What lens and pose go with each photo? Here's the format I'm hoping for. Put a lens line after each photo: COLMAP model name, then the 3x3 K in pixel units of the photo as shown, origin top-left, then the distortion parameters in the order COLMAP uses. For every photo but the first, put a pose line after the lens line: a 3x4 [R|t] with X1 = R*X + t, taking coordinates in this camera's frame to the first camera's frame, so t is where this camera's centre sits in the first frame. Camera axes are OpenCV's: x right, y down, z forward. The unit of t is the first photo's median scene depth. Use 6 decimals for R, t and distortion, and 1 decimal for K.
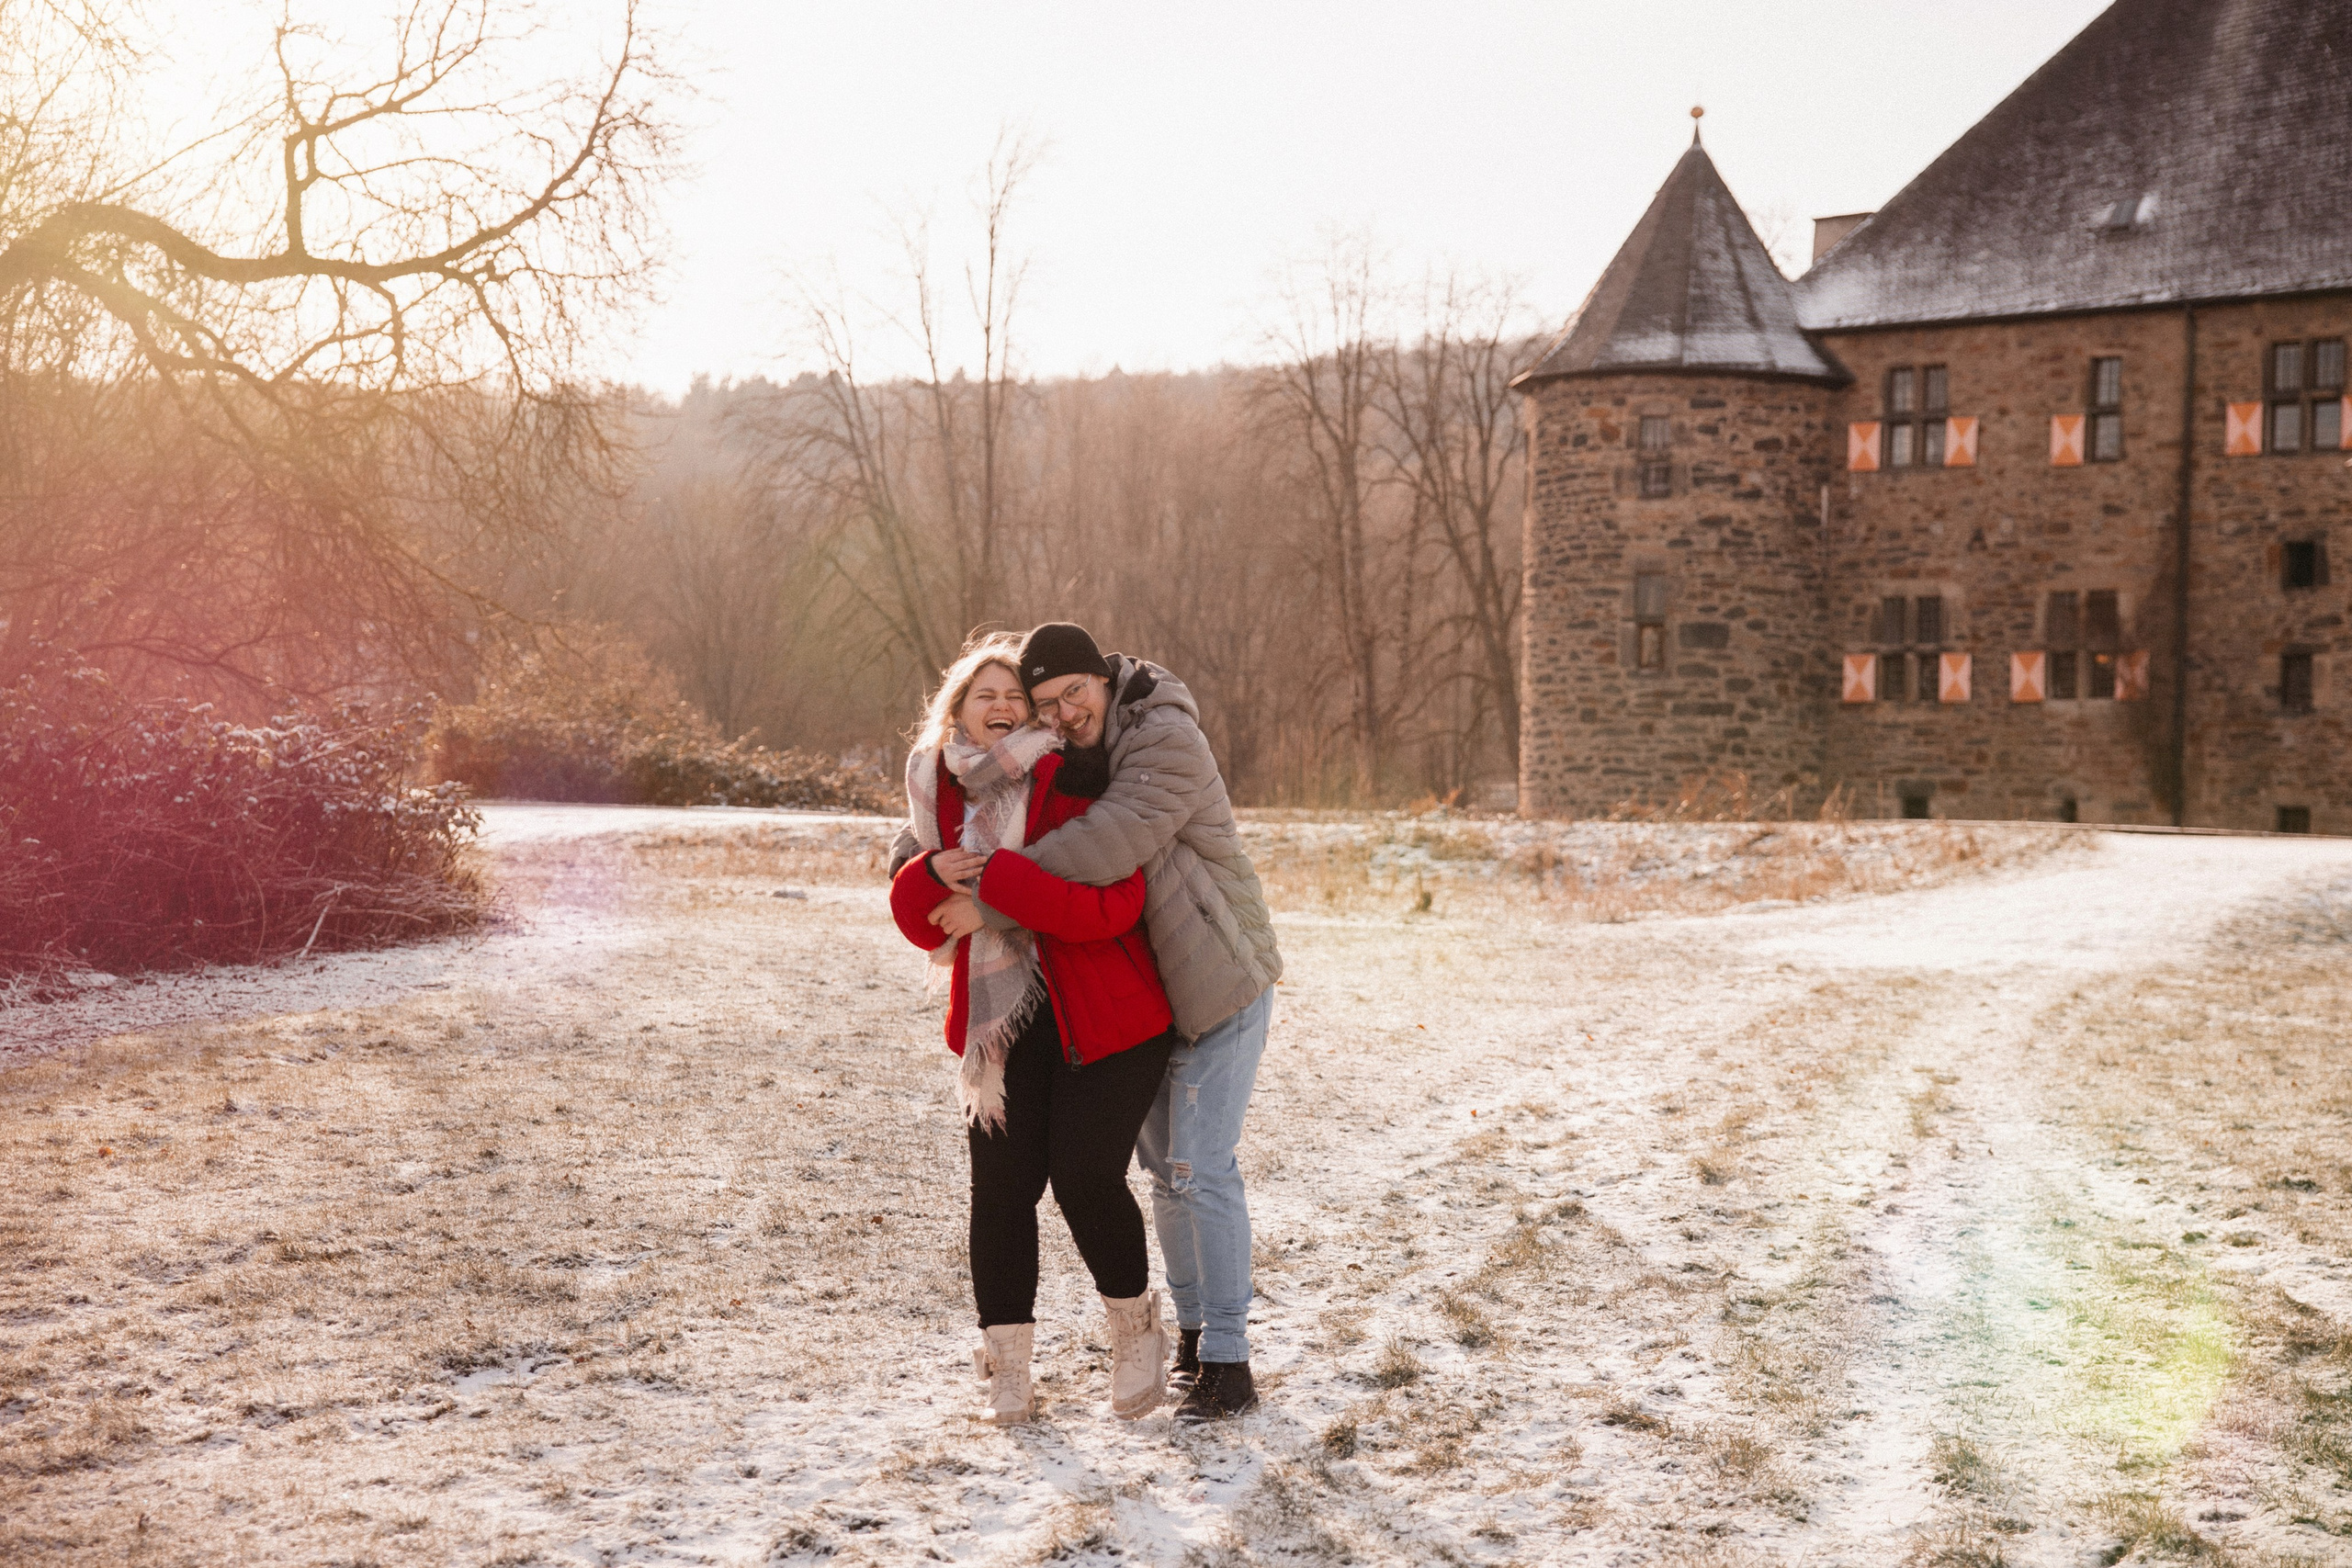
lens RADIAL K [[3382.0, 0, 1176.0], [0, 3382.0, 784.0], [0, 0, 1]] dist [0.154214, -0.072292]
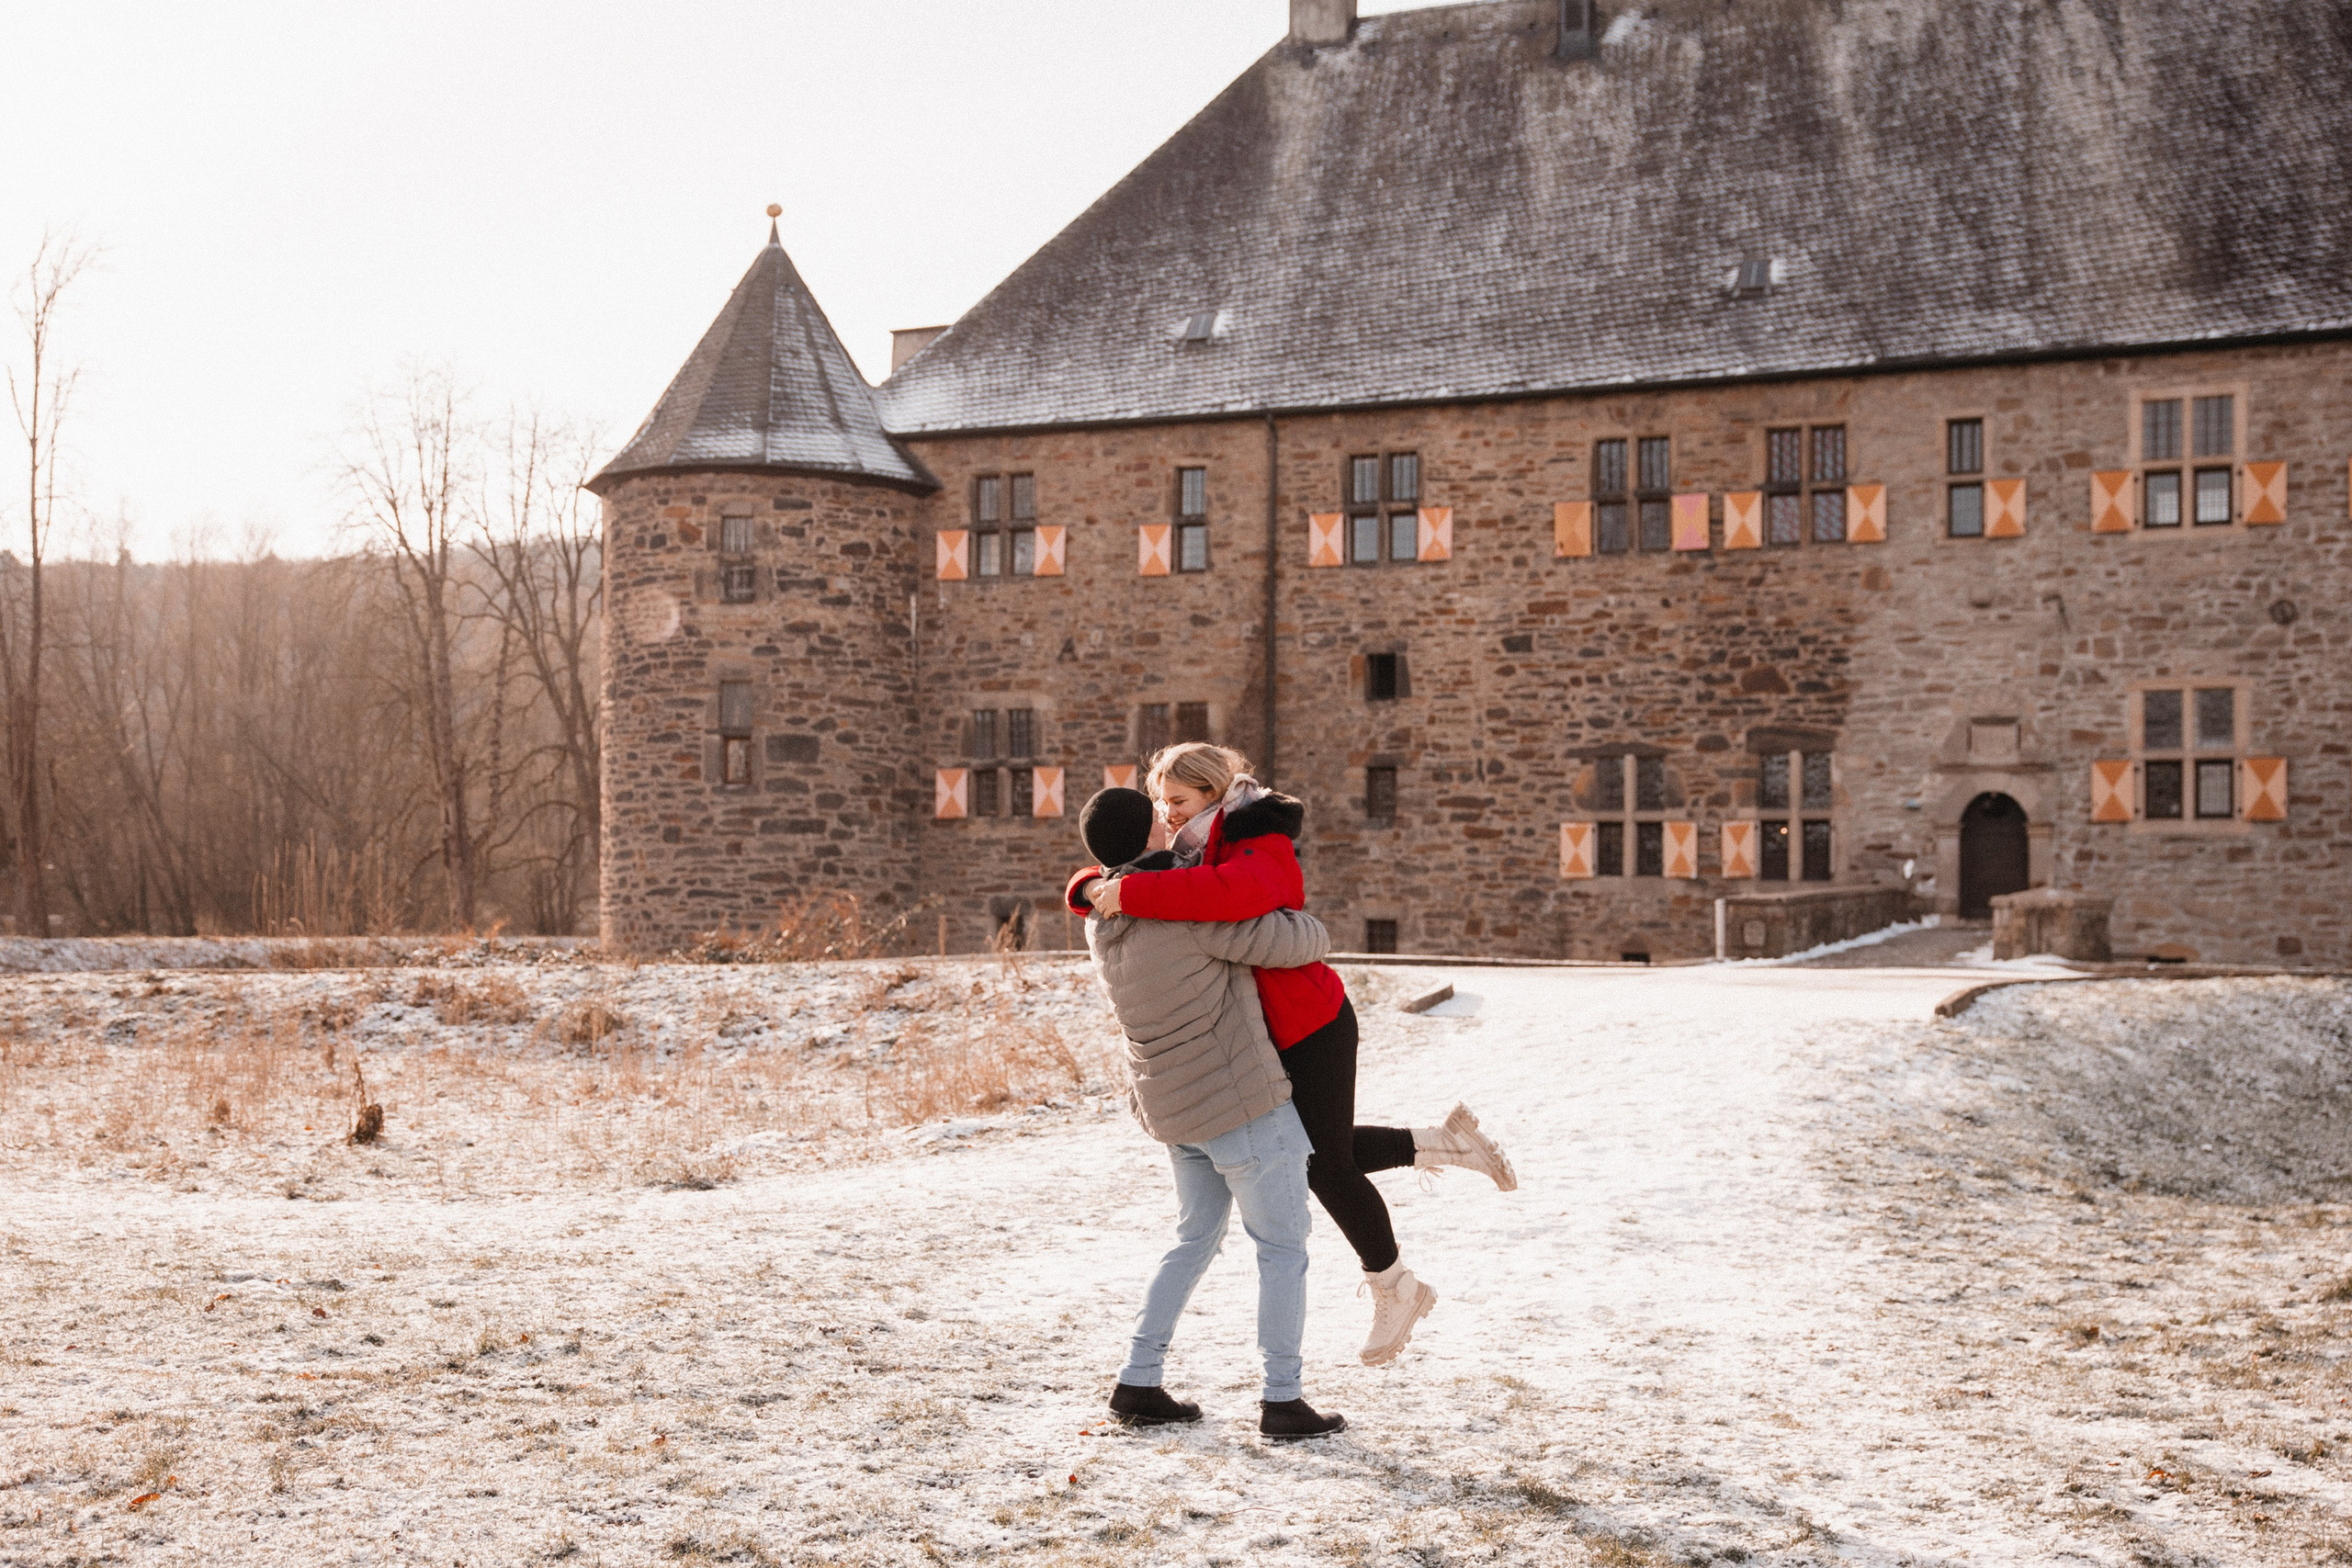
lens RADIAL K [[2677.6, 0, 1172.7], [0, 2677.6, 861.8], [0, 0, 1]] dist [-0.027095, 0.006778]
pose [[0.954626, -0.012350, 0.297551, 0.034393], [0.016812, 0.999781, -0.012441, -0.001185], [-0.297332, 0.016879, 0.954625, 0.258136]]
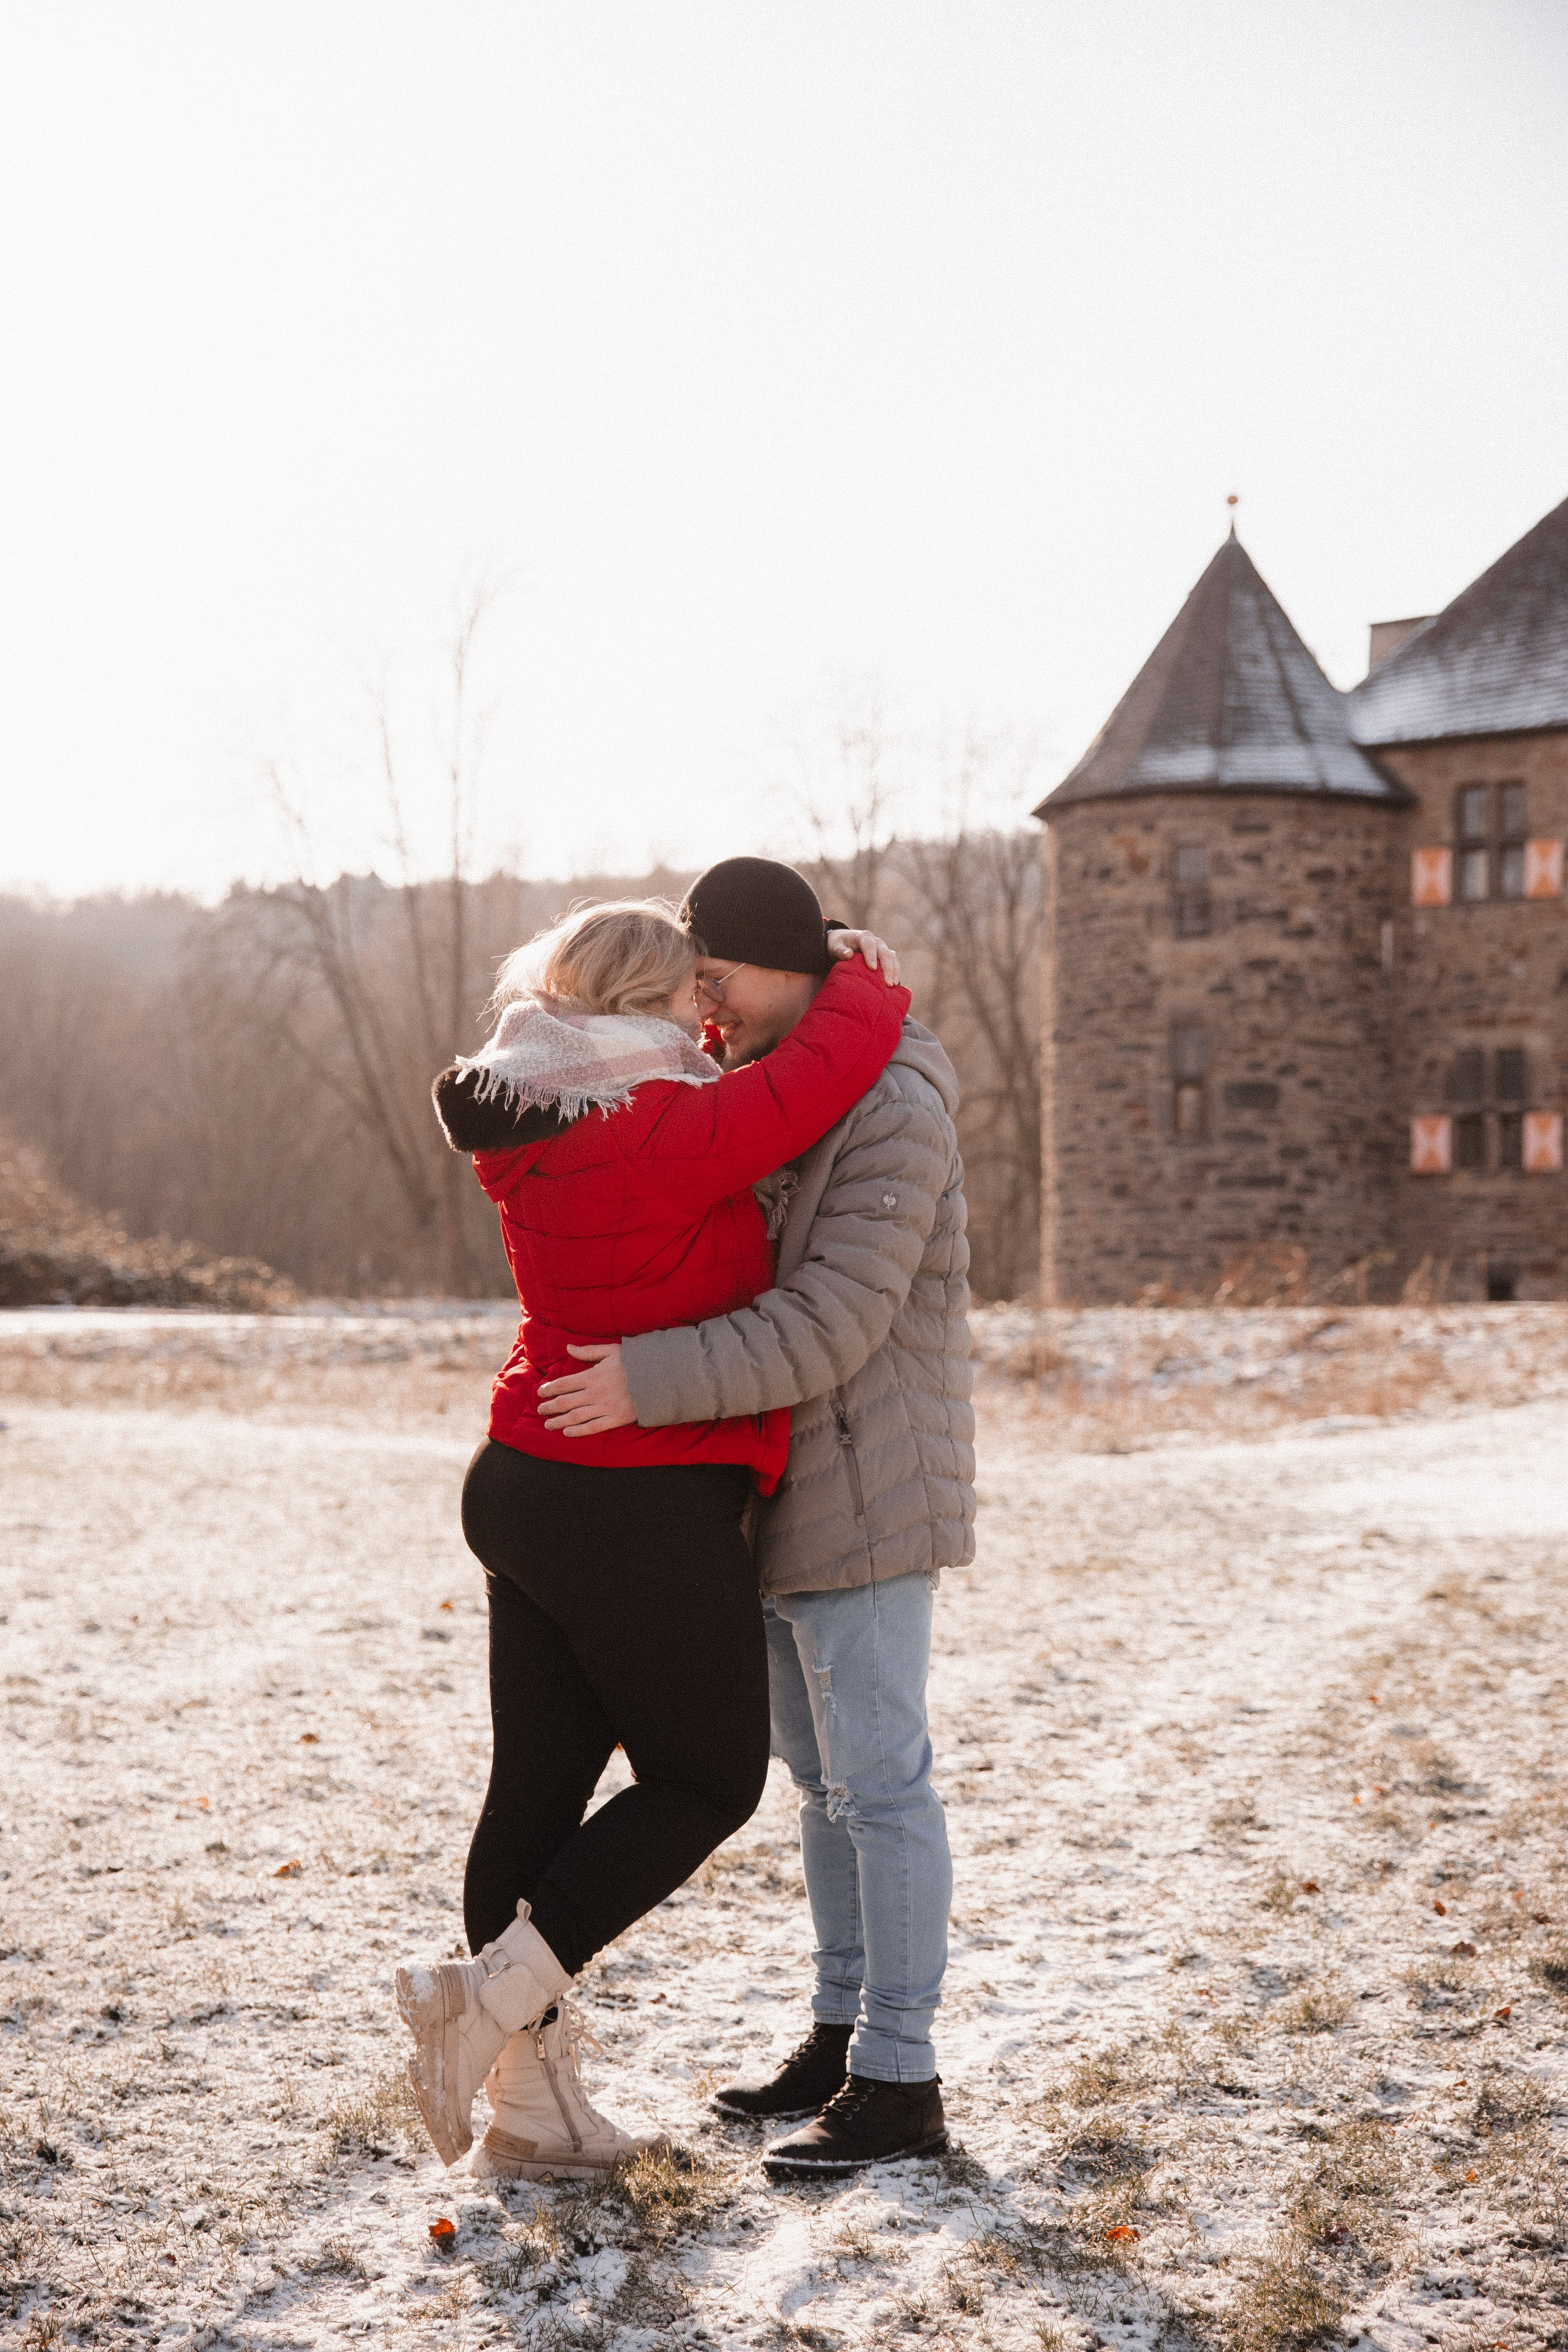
lens RADIAL K [[3382.4, 0, 784.0], [0, 3382.4, 1176.0], [0, 0, 1]] dist [0.154214, -0.072292]
pose [[0.999808, -0.012423, 0.015178, 0.023503], [0.012904, 0.999403, -0.032045, 0.002629], [-0.014771, 0.032235, 0.999371, 0.141415]]
